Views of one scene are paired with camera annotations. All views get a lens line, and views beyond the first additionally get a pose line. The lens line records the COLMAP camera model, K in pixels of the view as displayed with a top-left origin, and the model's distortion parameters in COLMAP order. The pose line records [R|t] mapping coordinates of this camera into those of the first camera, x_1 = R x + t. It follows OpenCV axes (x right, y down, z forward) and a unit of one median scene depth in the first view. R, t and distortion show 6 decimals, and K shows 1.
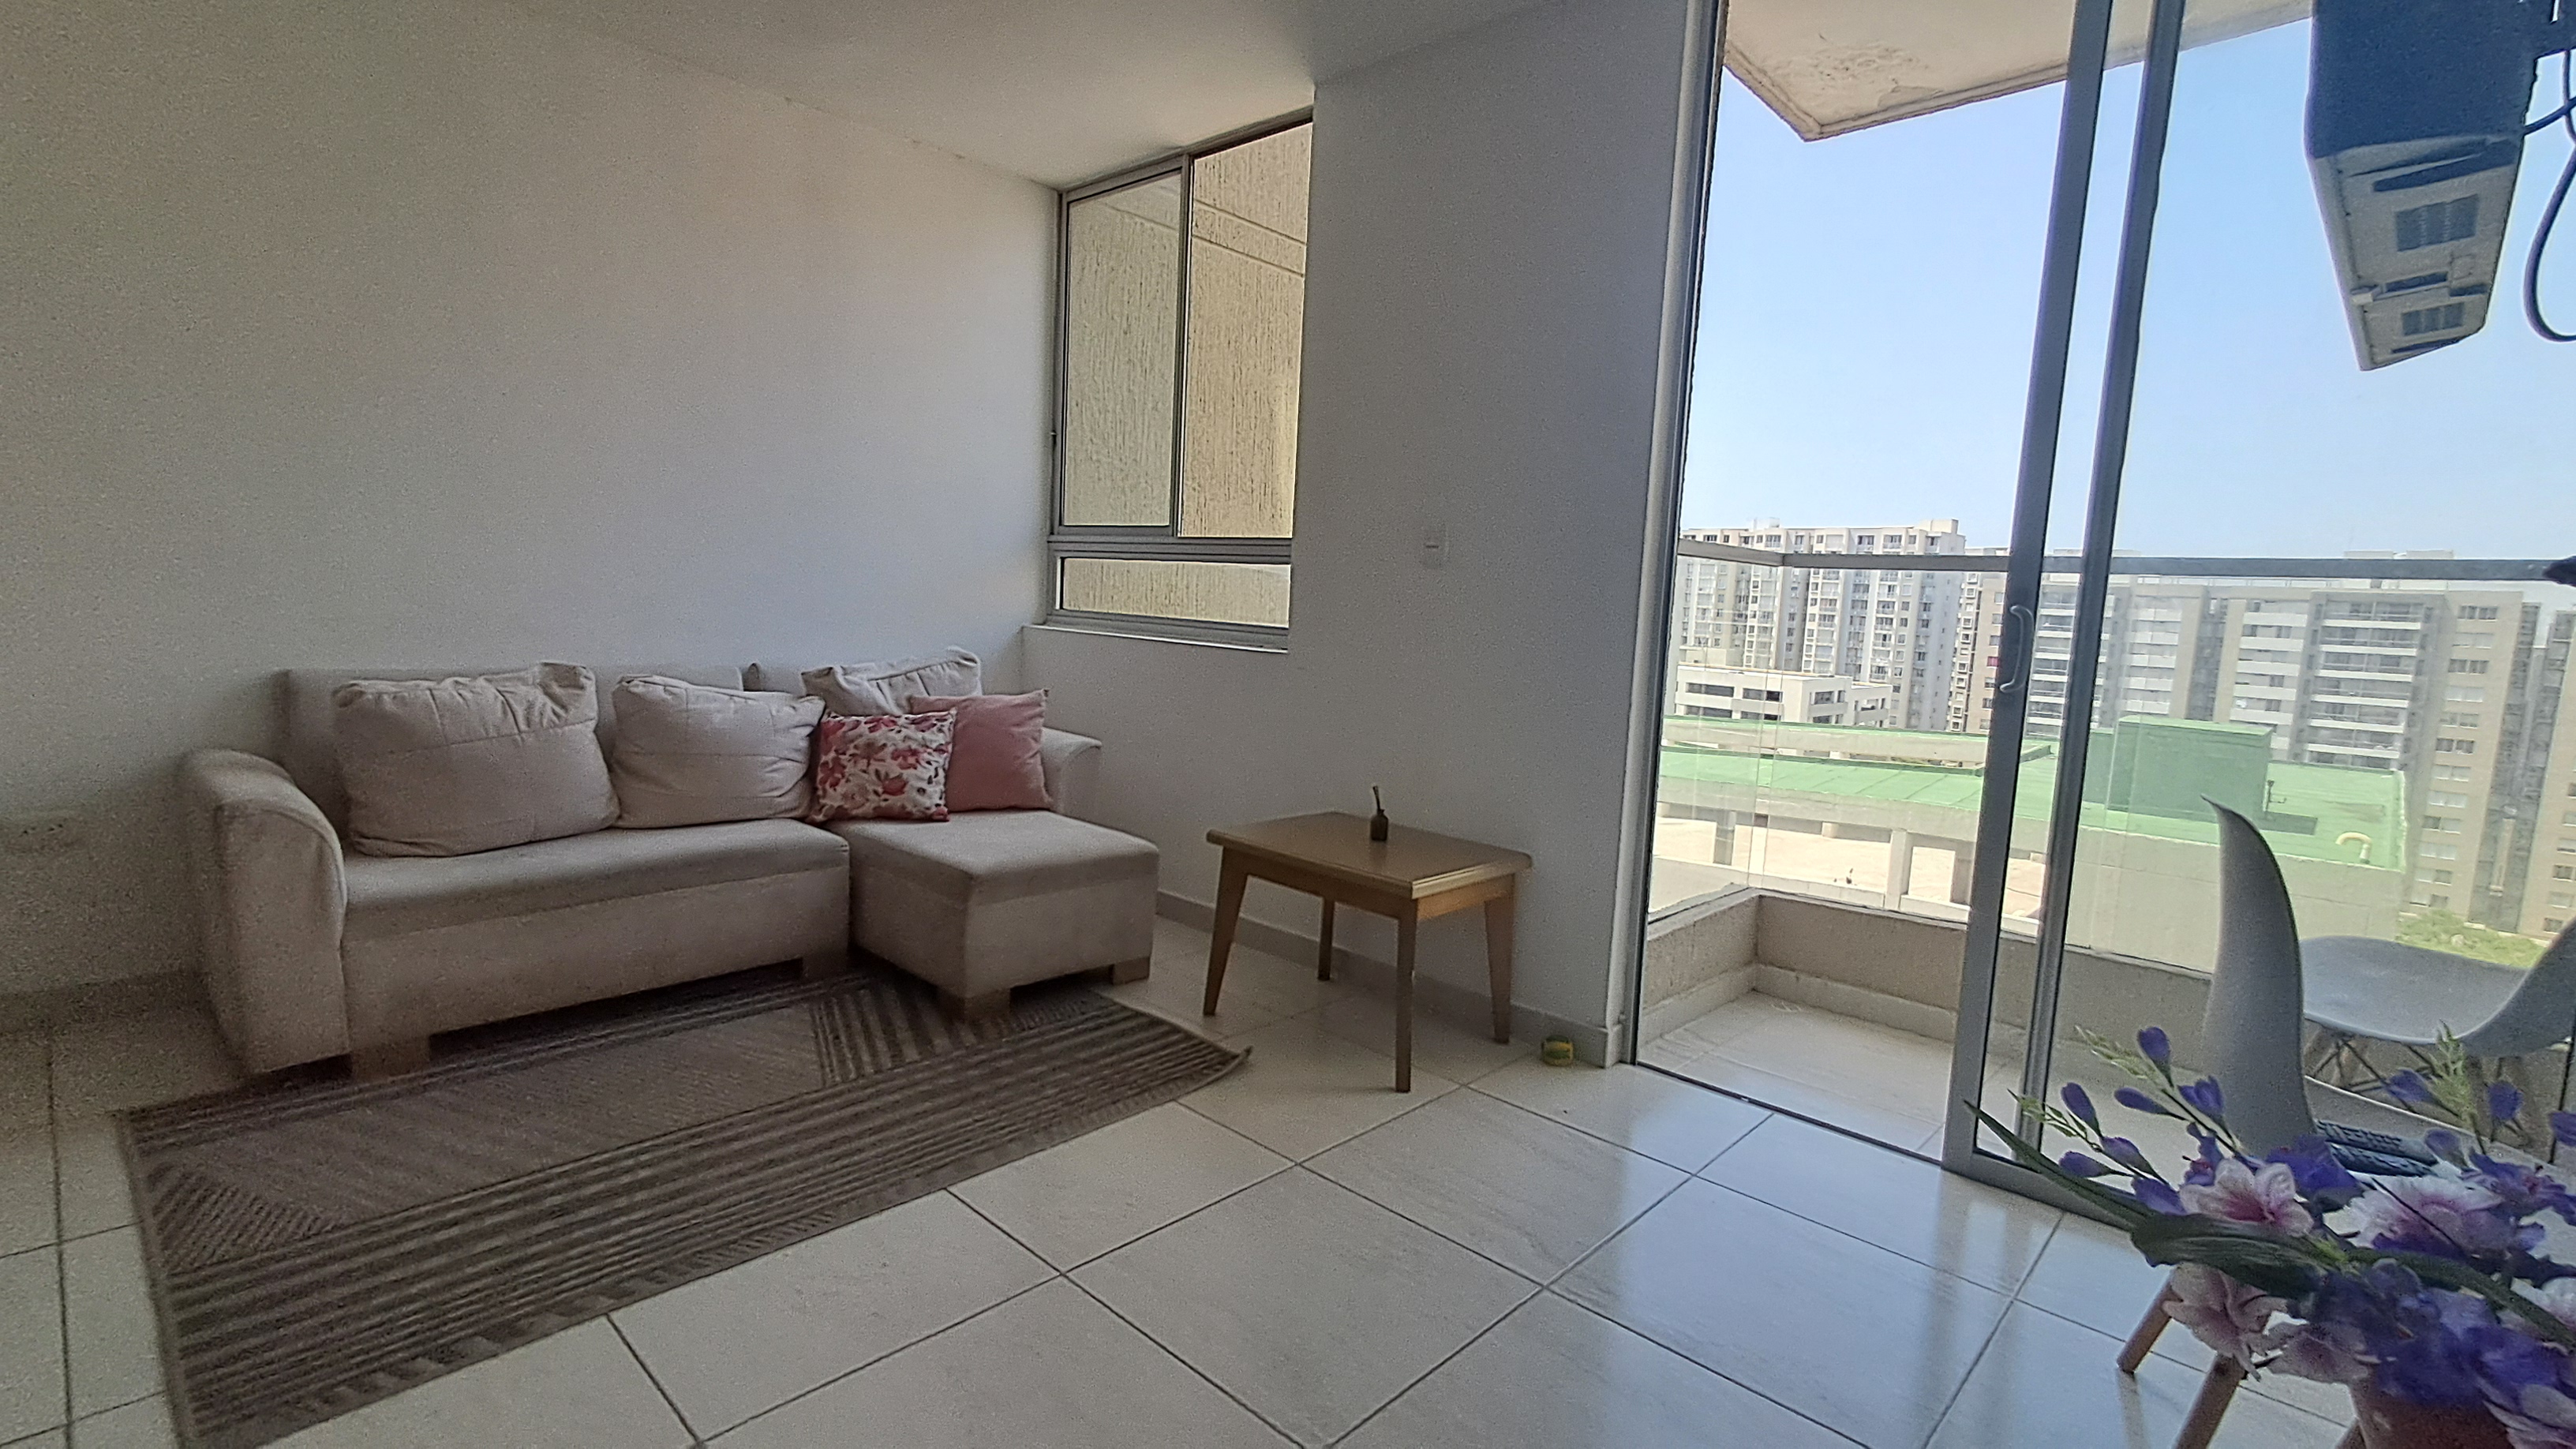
lens RADIAL K [[1180.9, 0, 1294.1], [0, 1180.9, 724.5], [0, 0, 1]] dist [-0.004019, 0.003847]
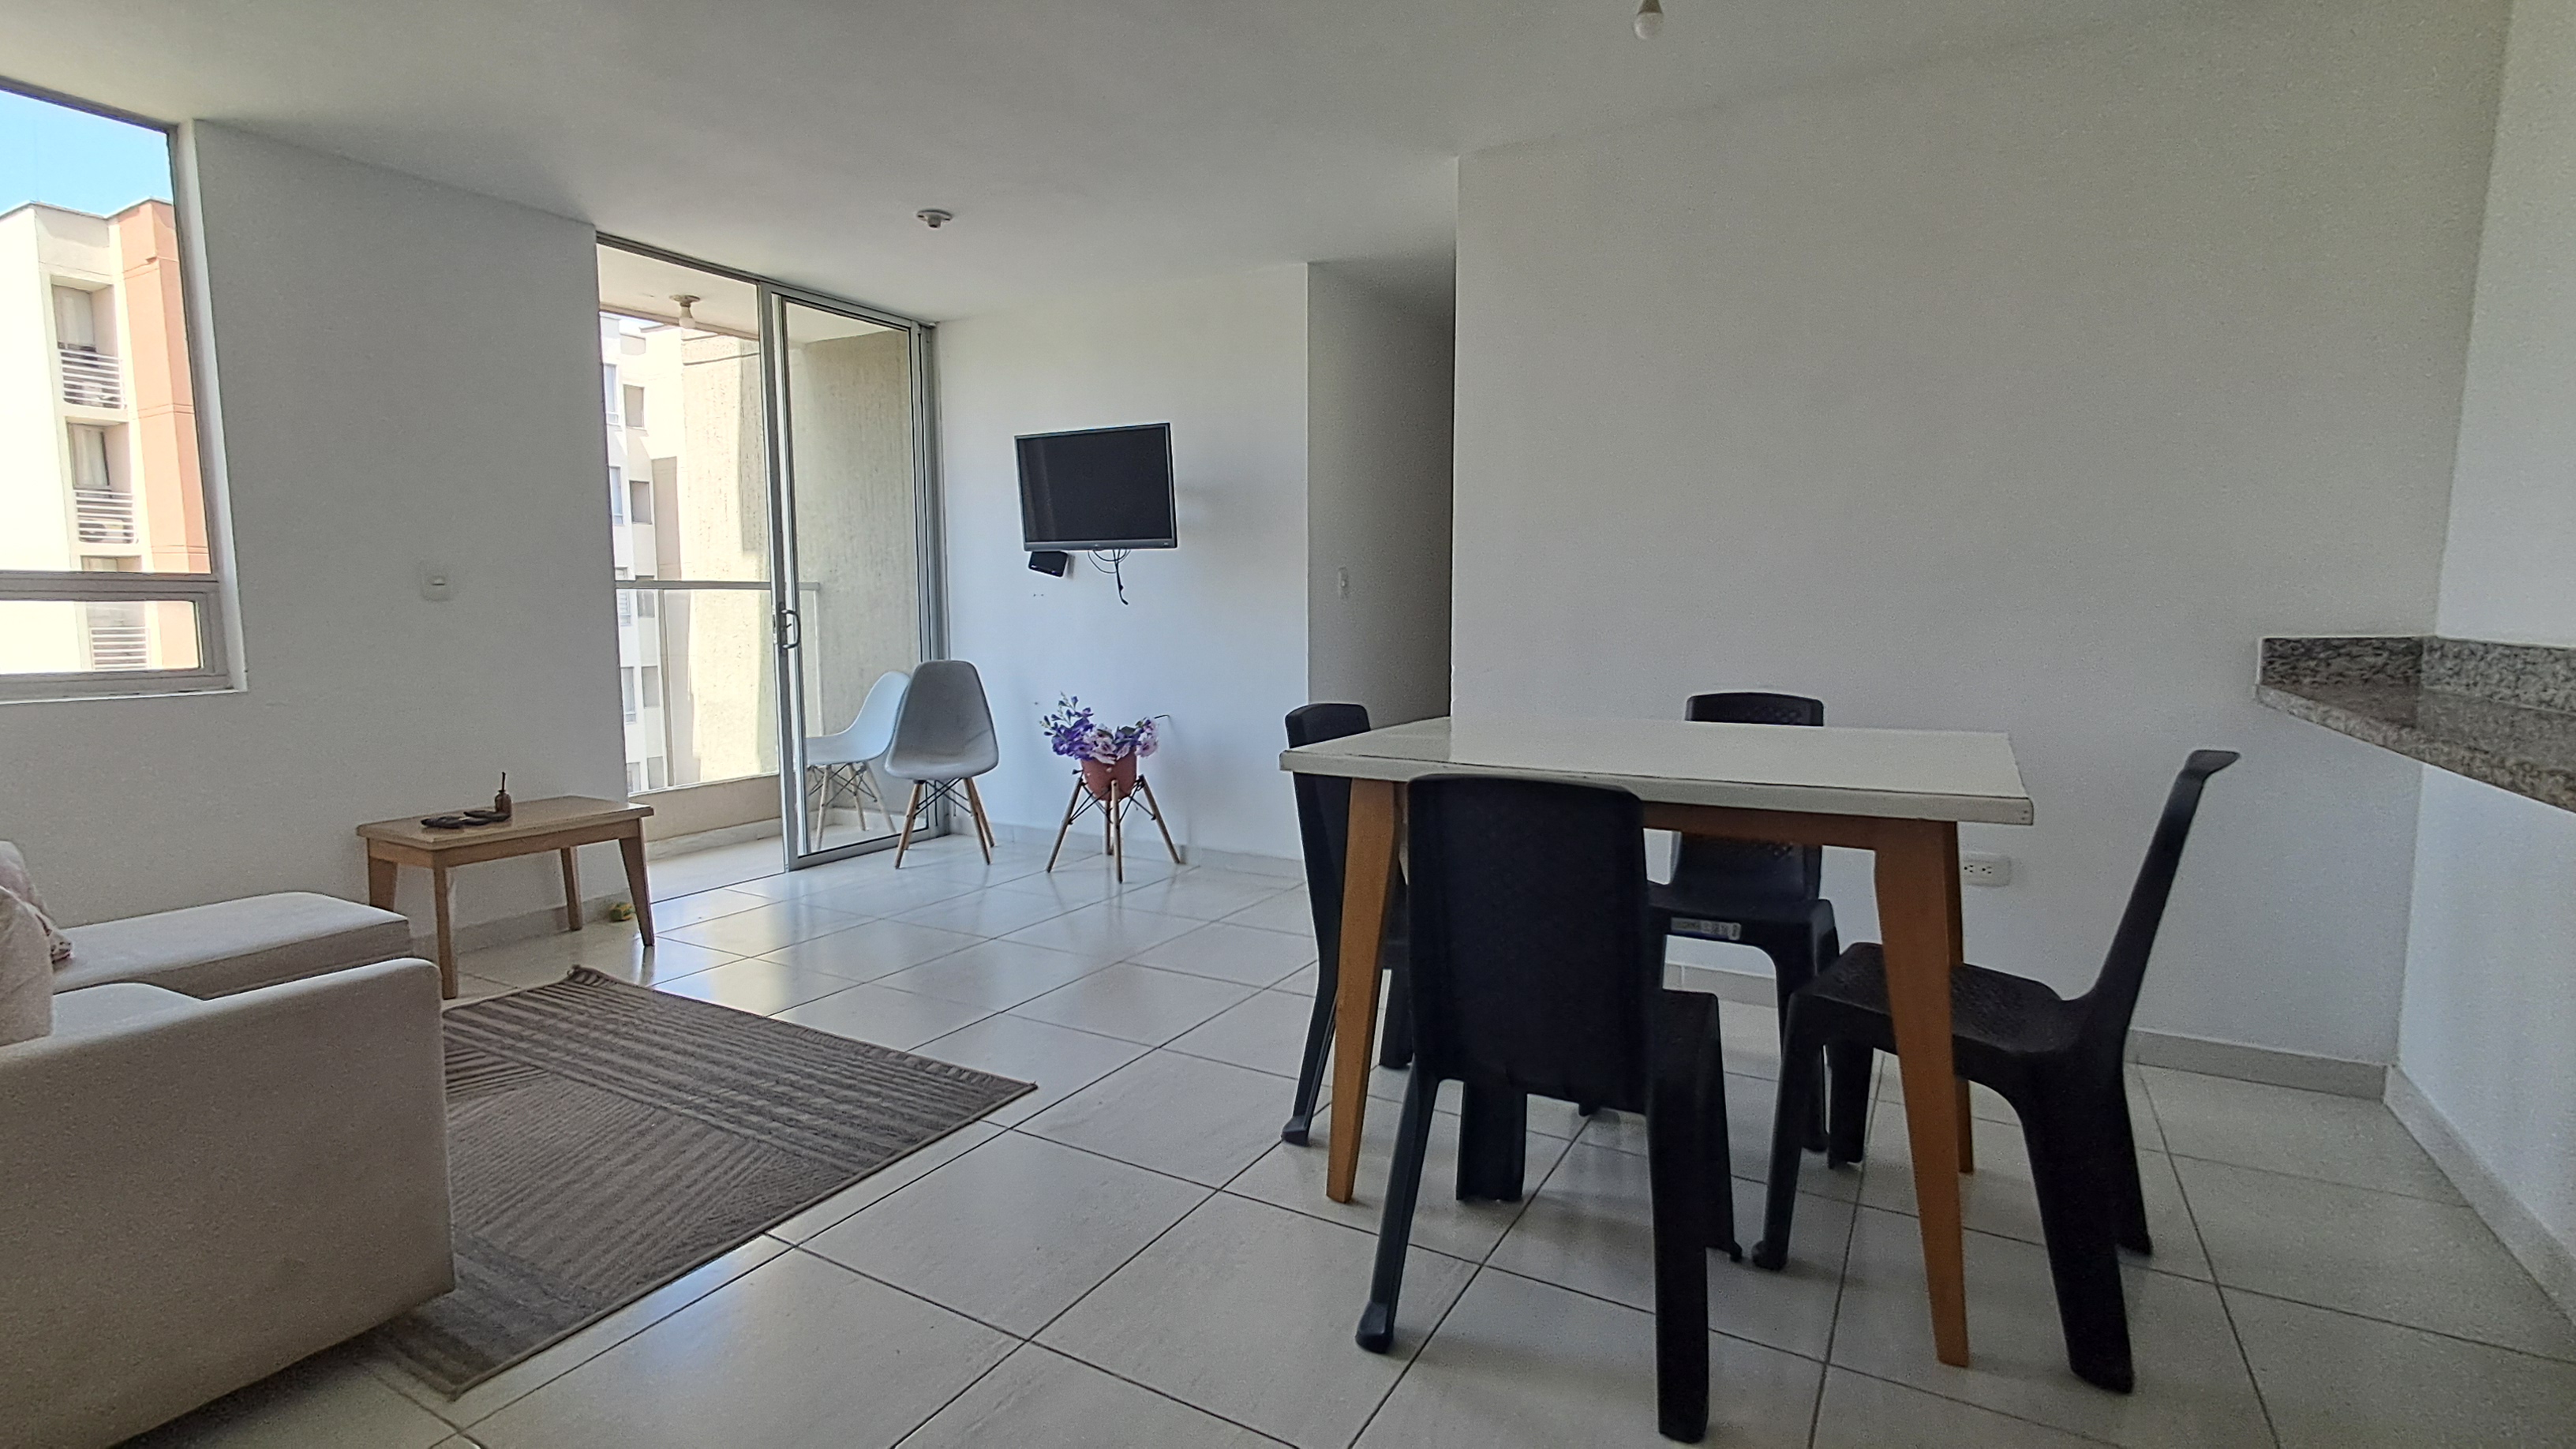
lens RADIAL K [[1180.9, 0, 1298.0], [0, 1180.9, 710.8], [0, 0, 1]] dist [-0.004019, 0.003847]
pose [[-0.250769, -0.128535, 0.959476, -1.391699], [0.106742, 0.981431, 0.159374, -0.128444], [-0.962144, 0.142382, -0.232392, 0.453138]]
